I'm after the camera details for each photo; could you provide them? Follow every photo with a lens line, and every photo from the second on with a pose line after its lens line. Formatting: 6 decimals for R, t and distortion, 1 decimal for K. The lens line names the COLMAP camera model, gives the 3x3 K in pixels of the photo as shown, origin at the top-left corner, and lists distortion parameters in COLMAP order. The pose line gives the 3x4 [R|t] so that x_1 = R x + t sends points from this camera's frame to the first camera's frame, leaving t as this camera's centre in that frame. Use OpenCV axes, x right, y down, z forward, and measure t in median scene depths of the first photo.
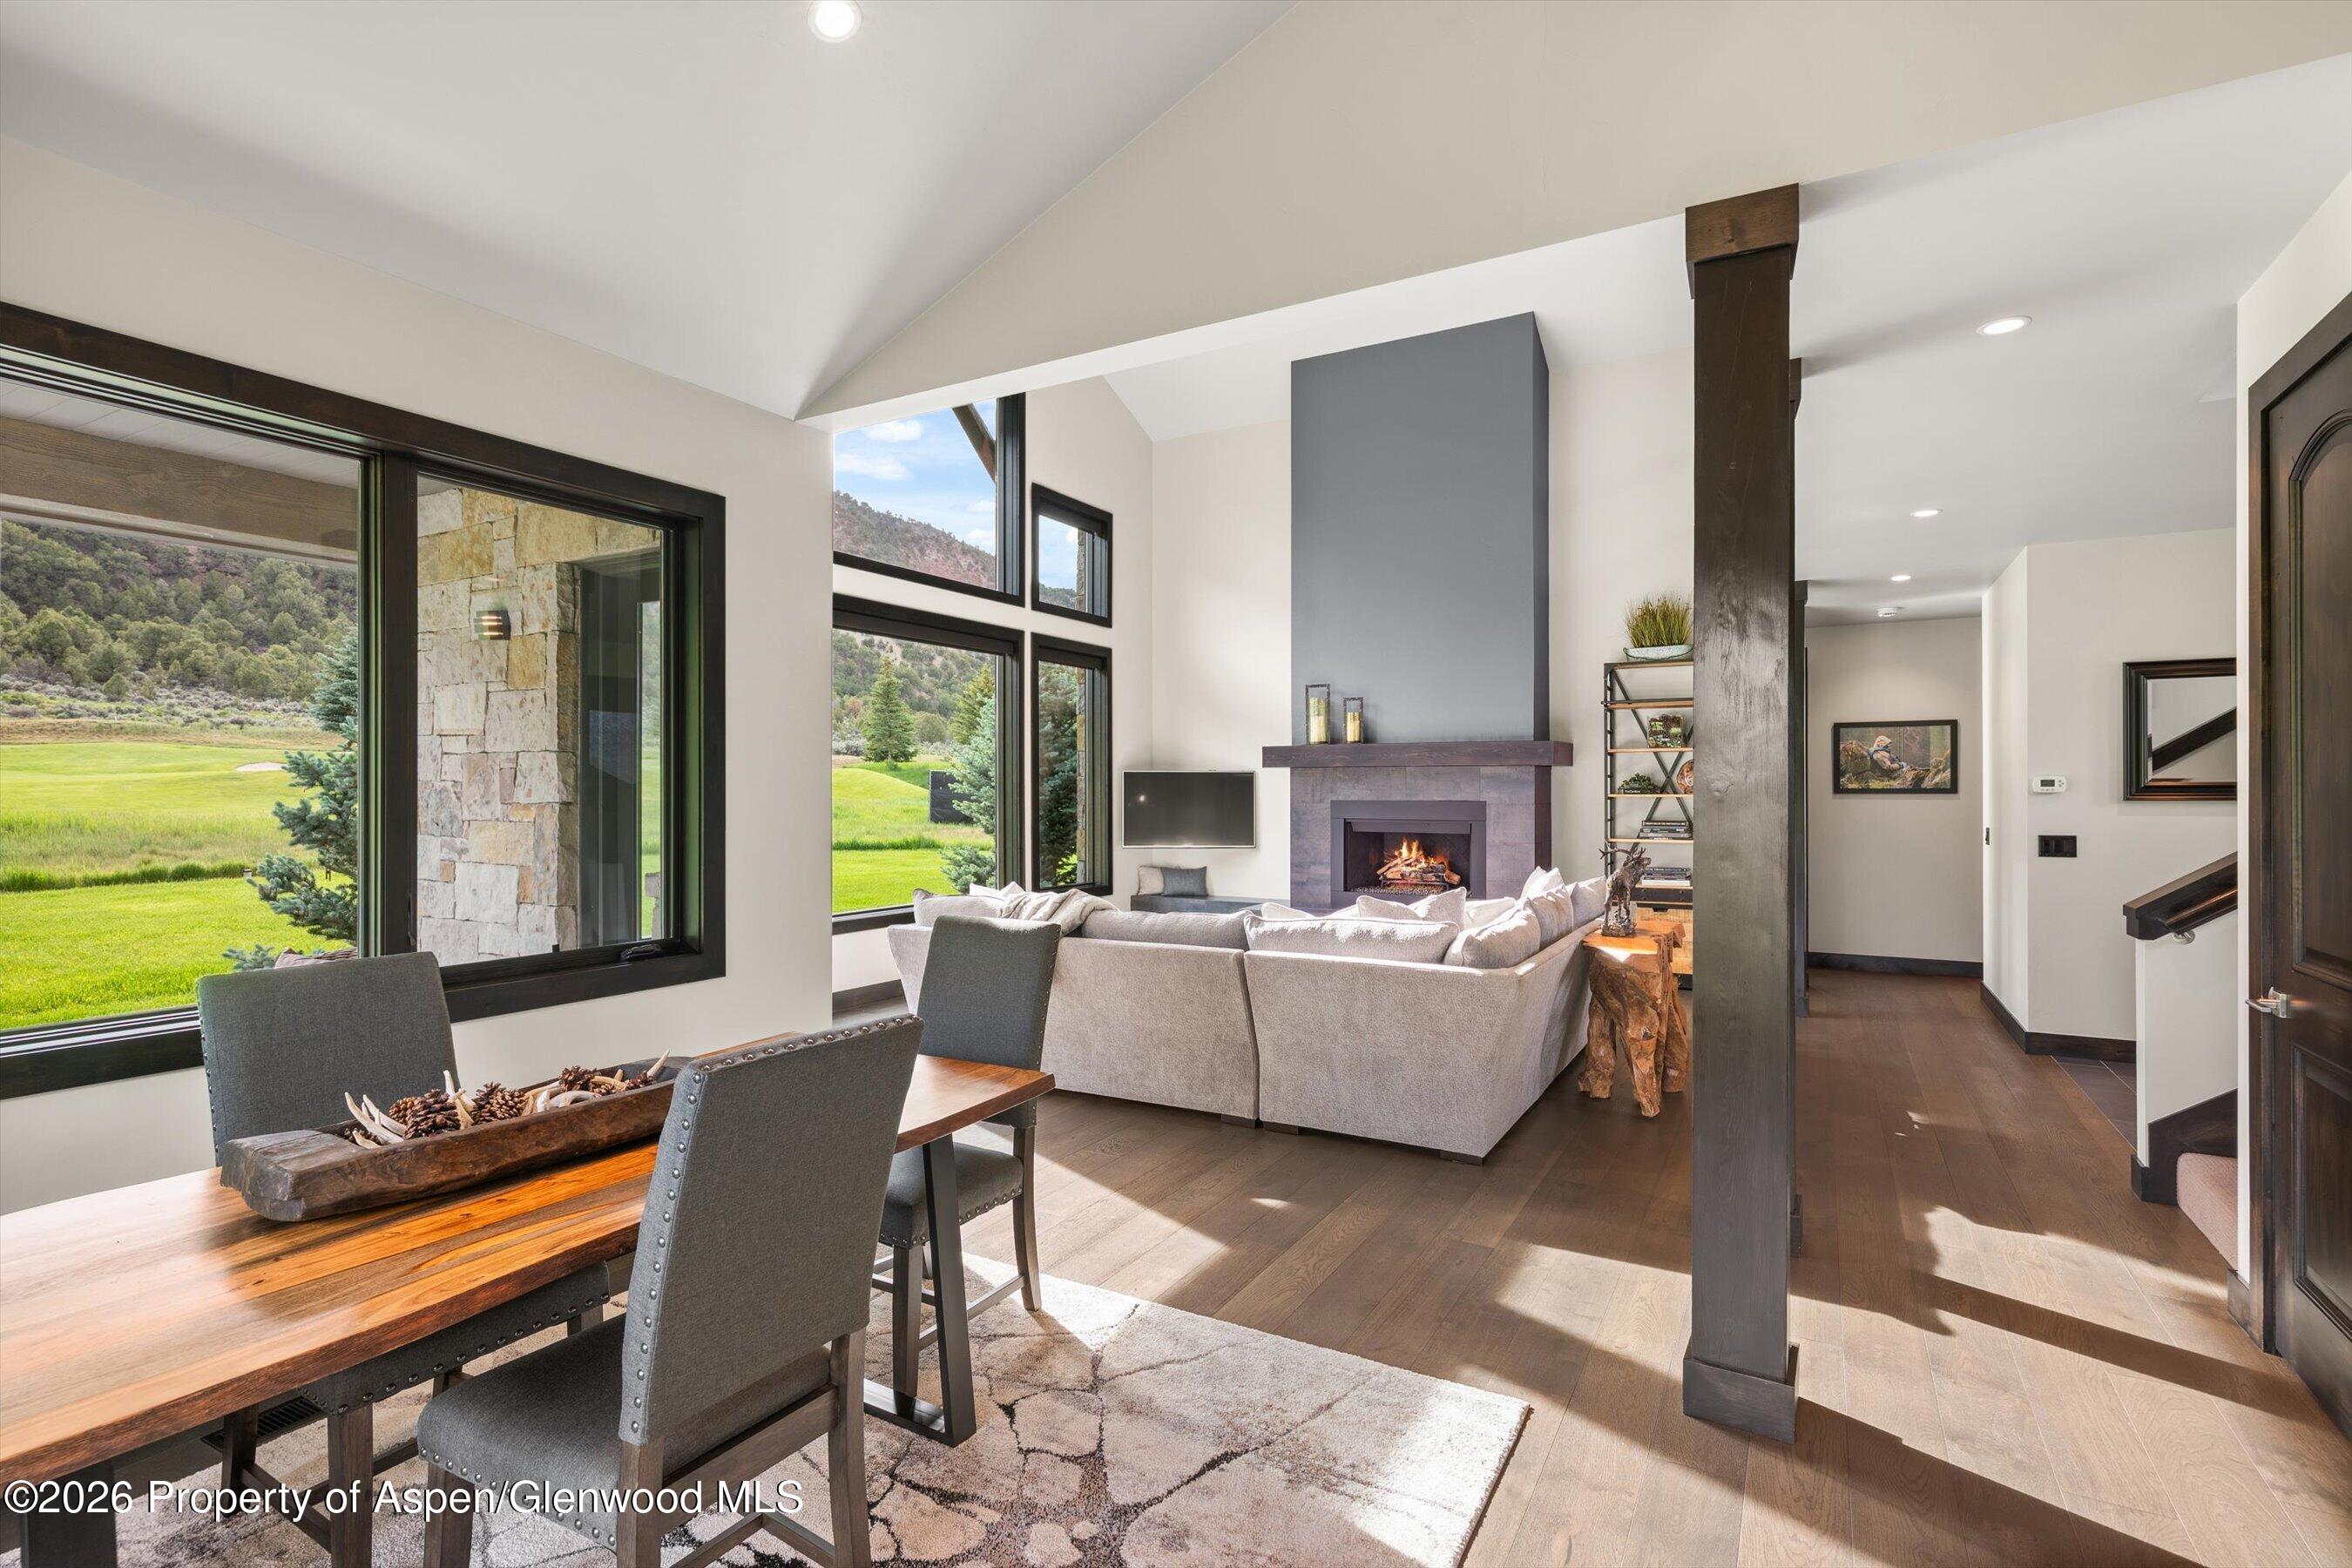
lens RADIAL K [[1121.7, 0, 1171.6], [0, 1121.7, 783.7], [0, 0, 1]] dist [0.000162, 0.002417]
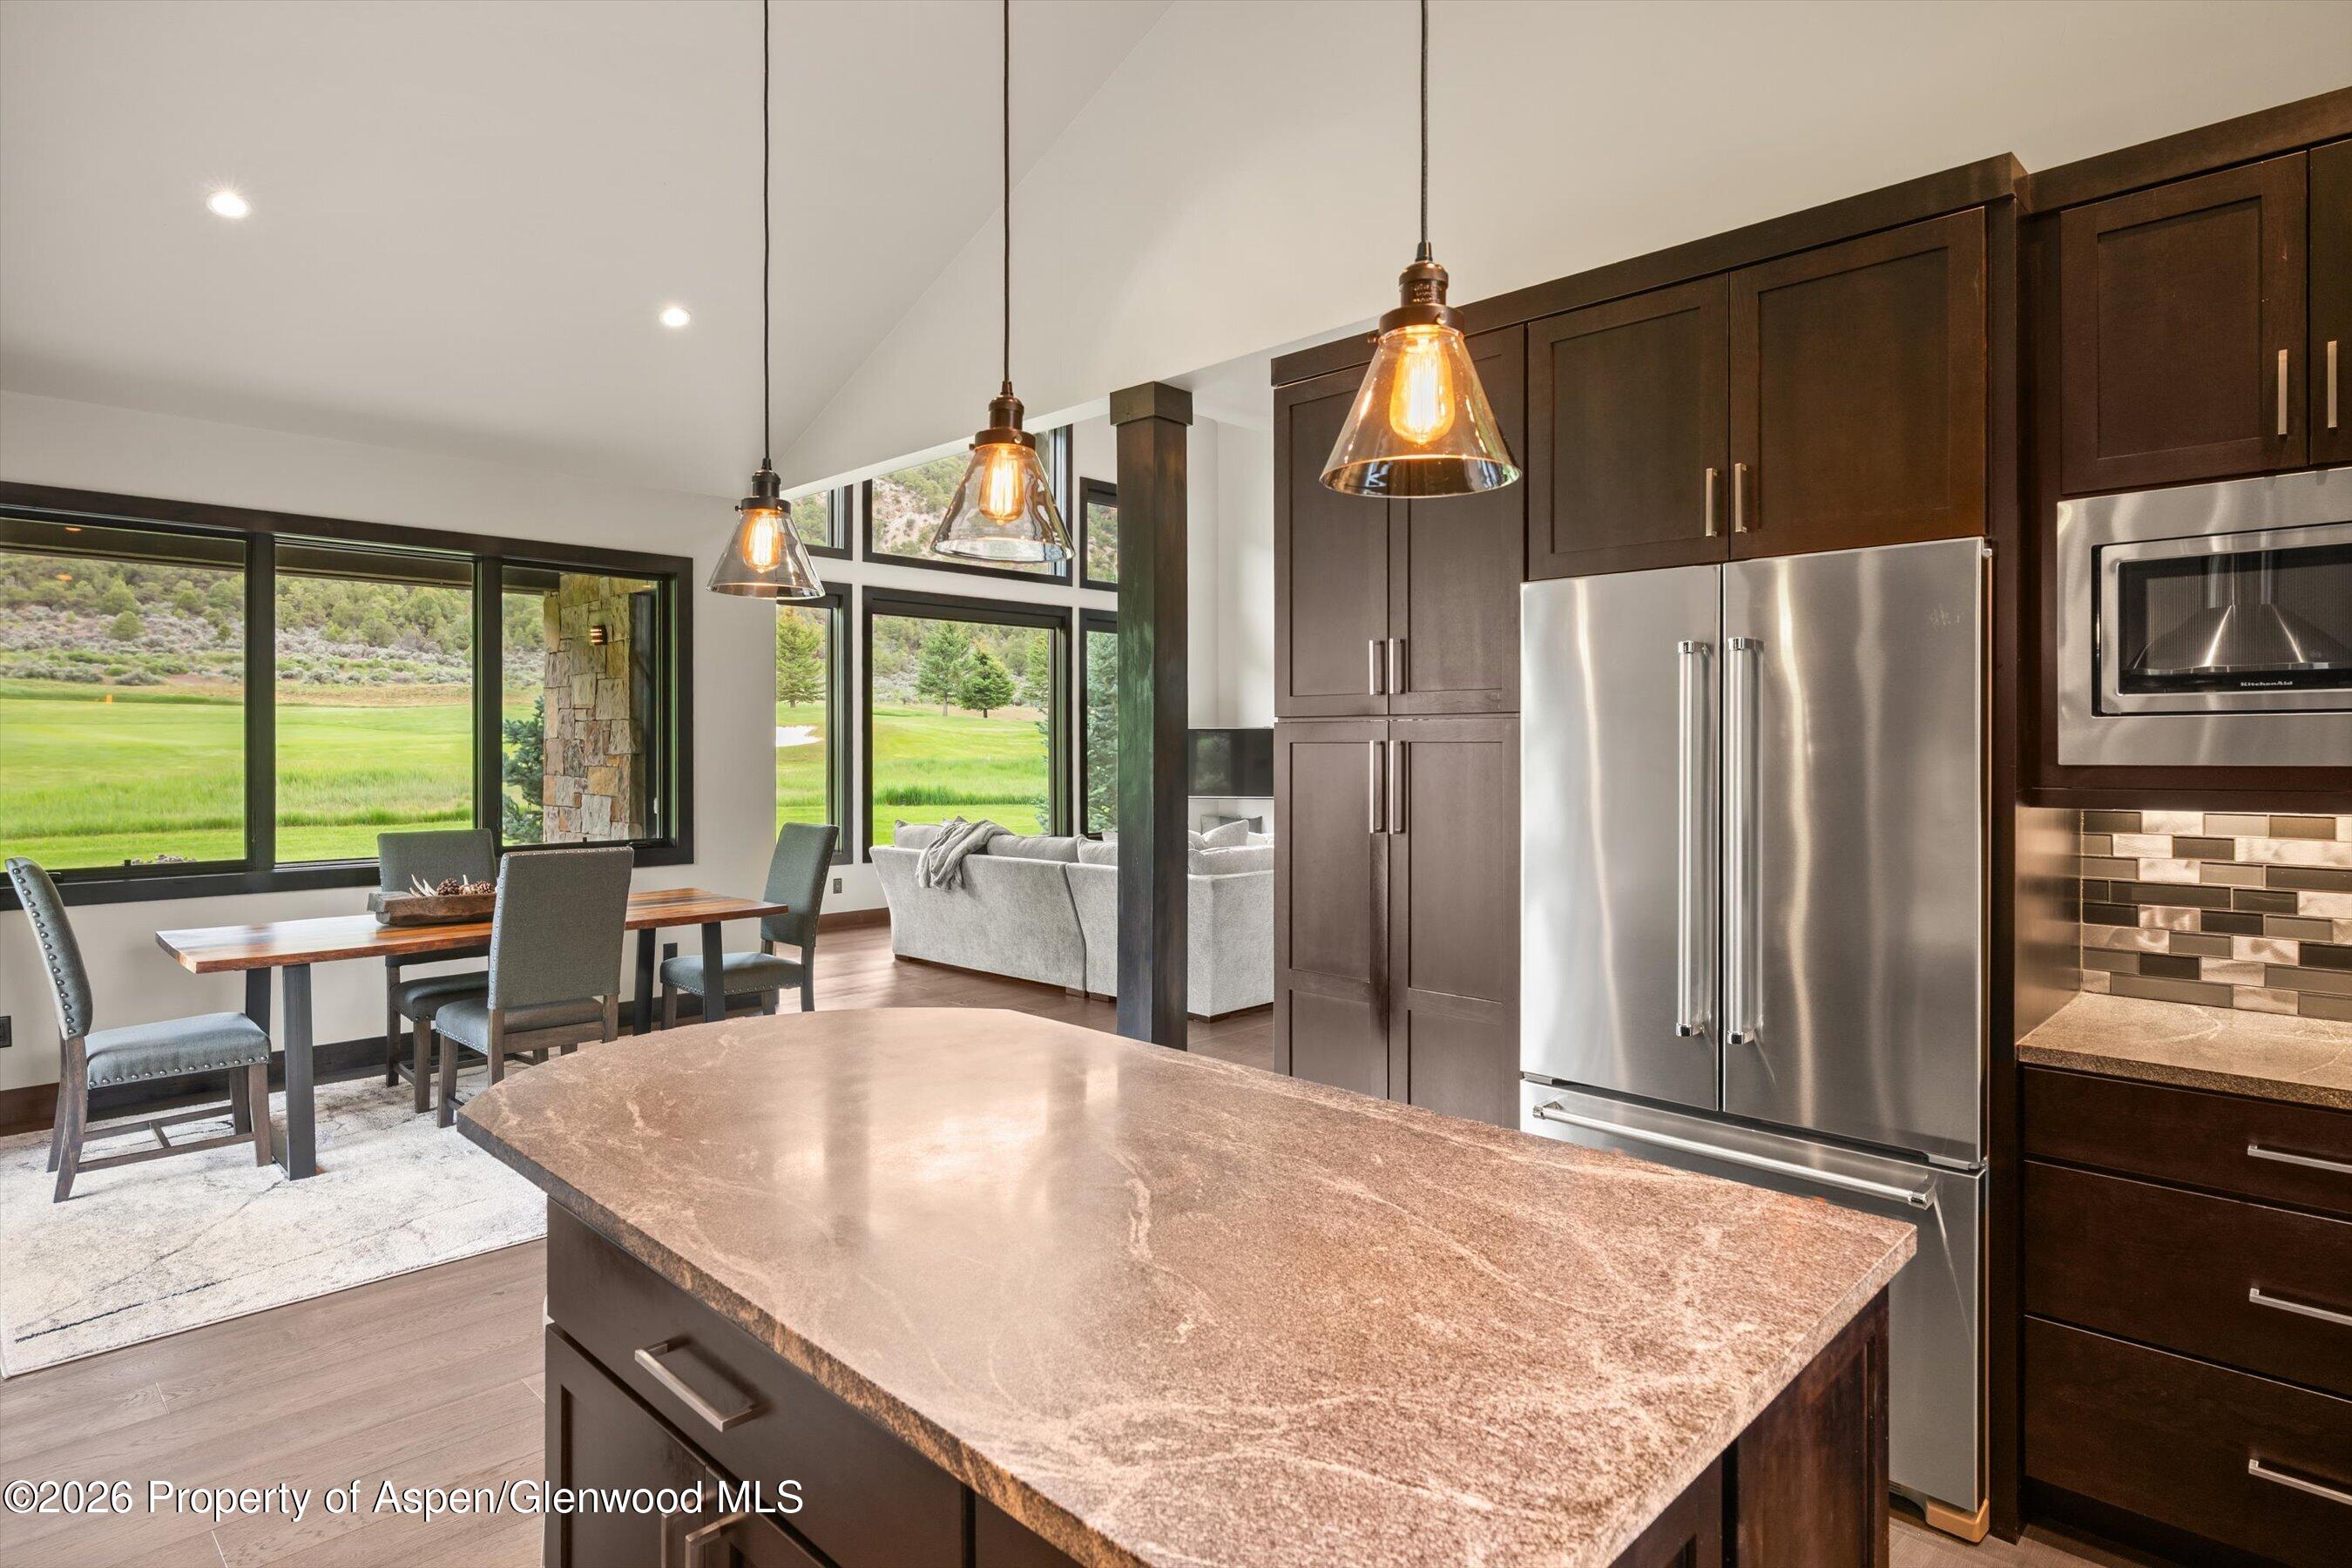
lens RADIAL K [[1277.8, 0, 1161.4], [0, 1277.8, 738.6], [0, 0, 1]] dist [0.007313, -0.000398]
pose [[0.964998, -0.003222, -0.262236, 0.281946], [0.002911, 0.999995, -0.001573, 0.000691], [0.262240, 0.000755, 0.965002, -0.222510]]
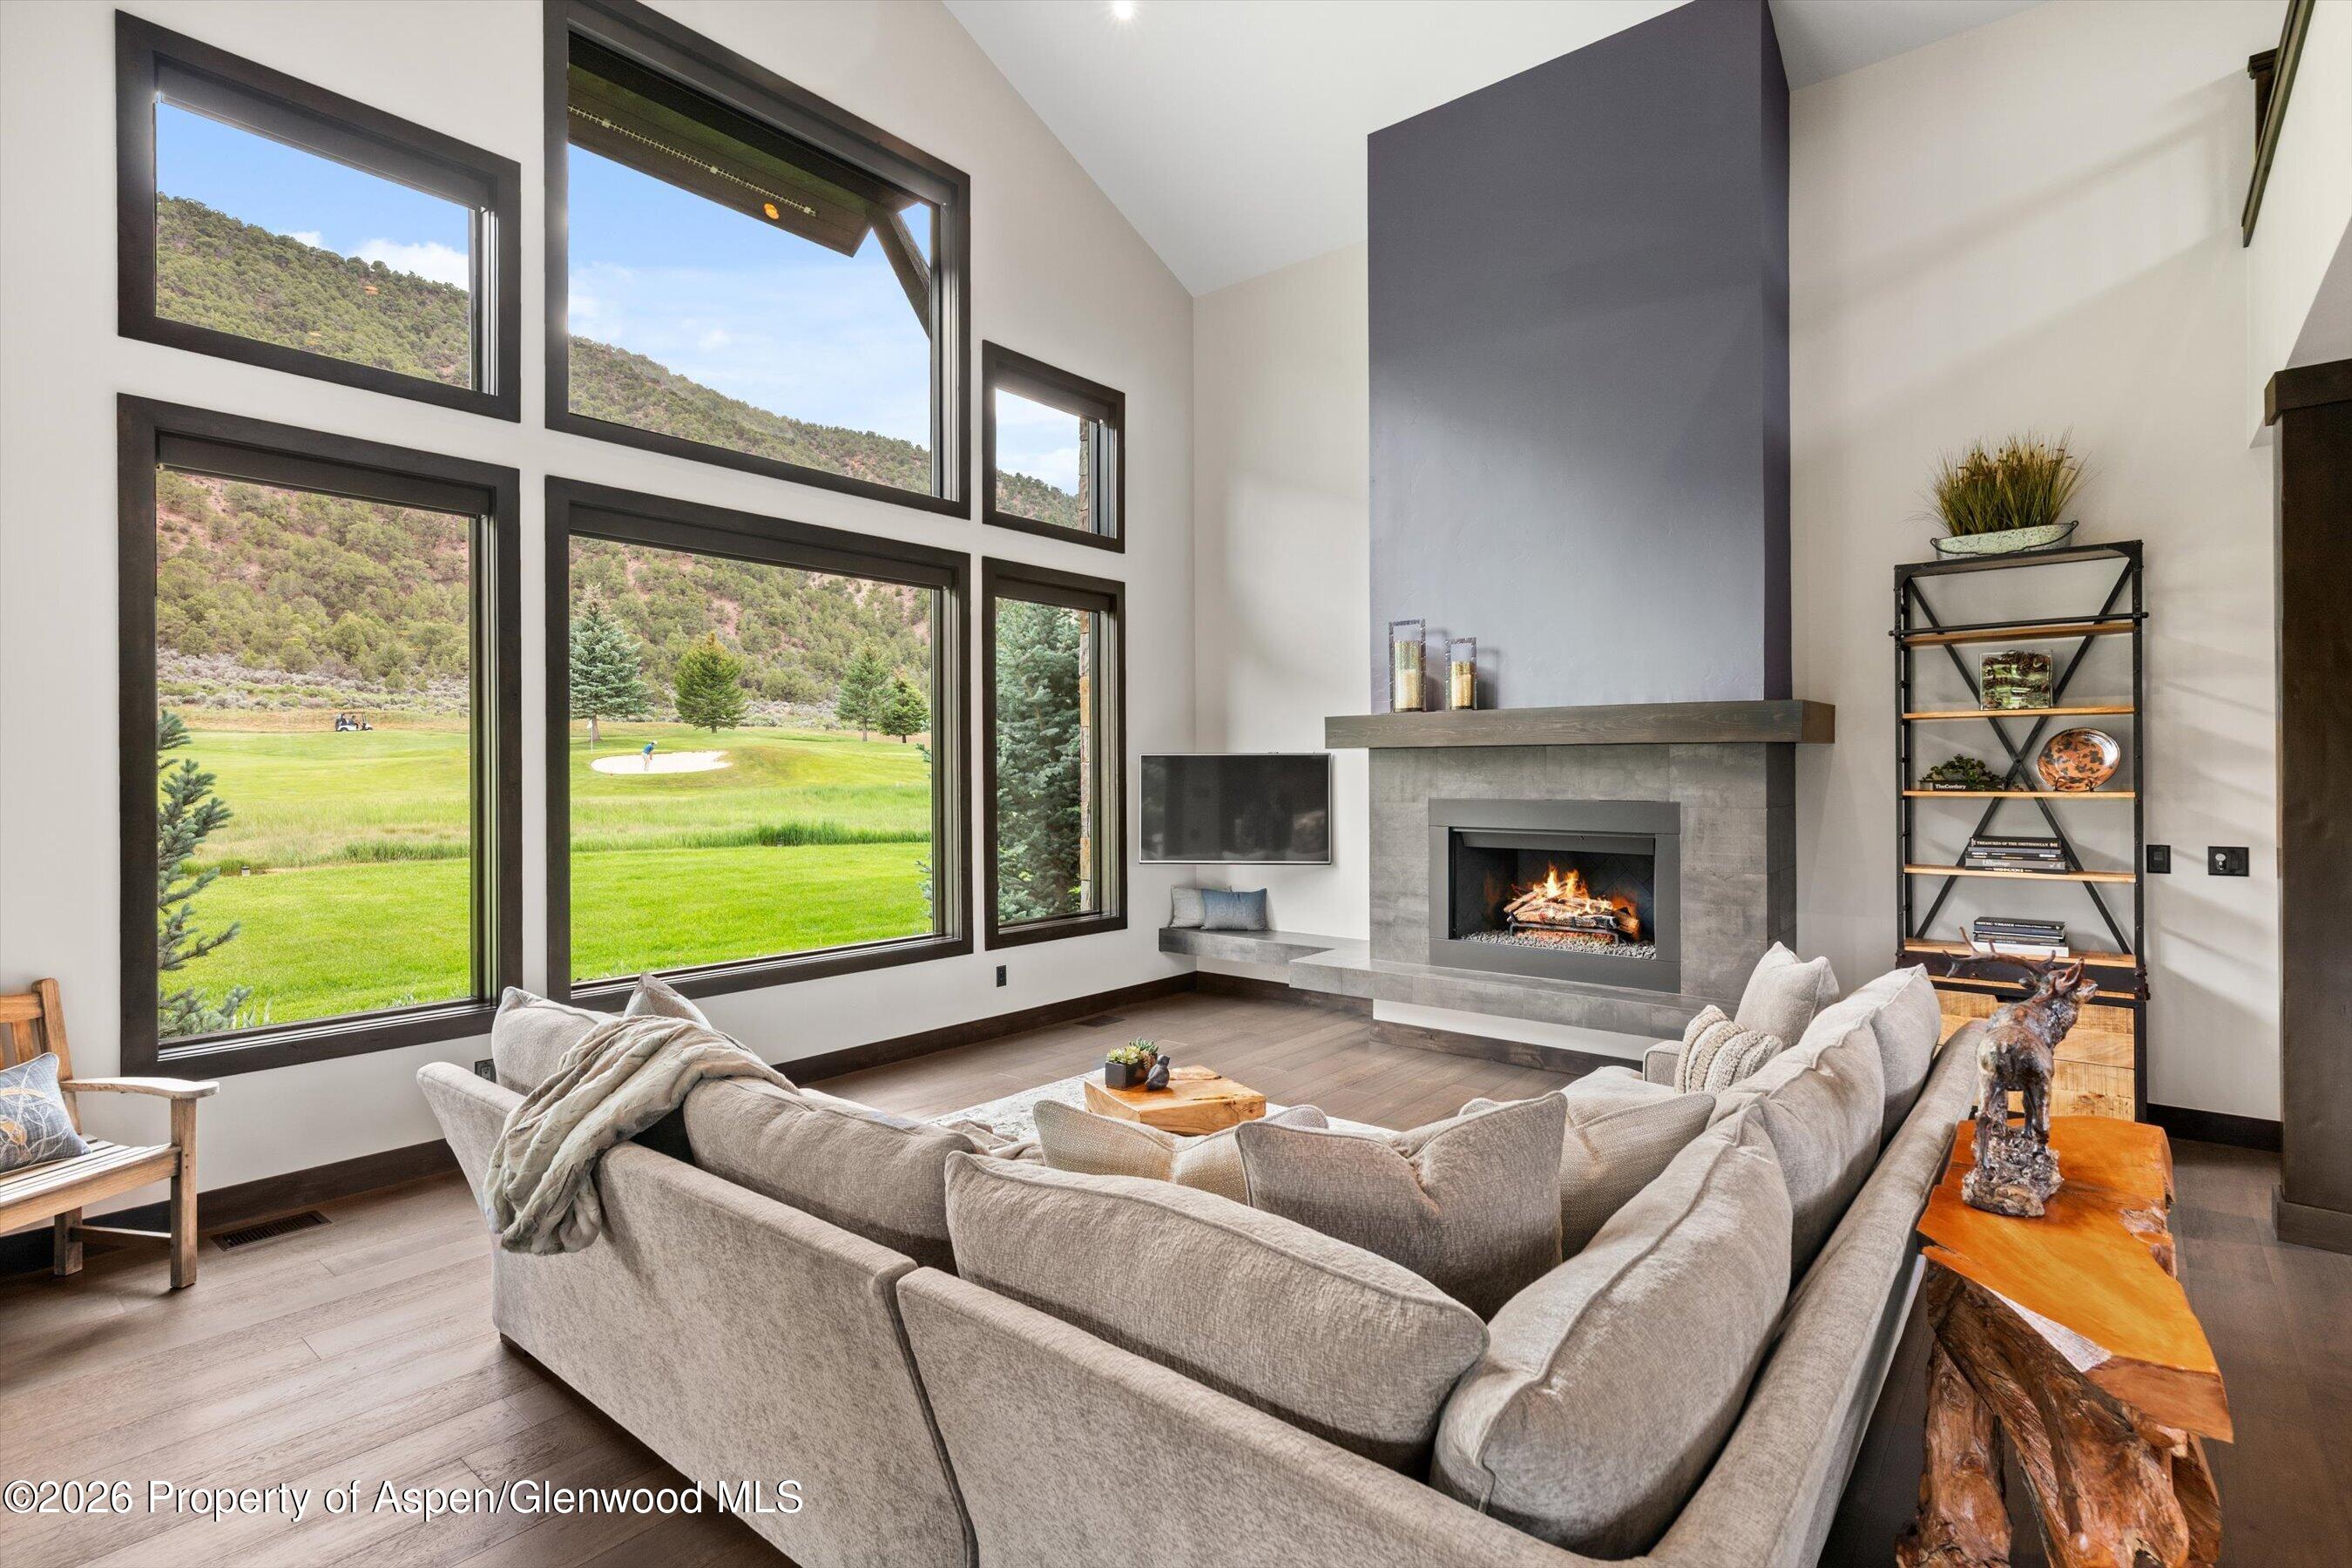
lens RADIAL K [[1121.7, 0, 1171.1], [0, 1121.7, 766.6], [0, 0, 1]] dist [0.000162, 0.002417]
pose [[0.984829, -0.004137, -0.173476, 0.103841], [0.004744, 0.999984, 0.003083, -0.006157], [0.173461, -0.003859, 0.984833, 0.321292]]
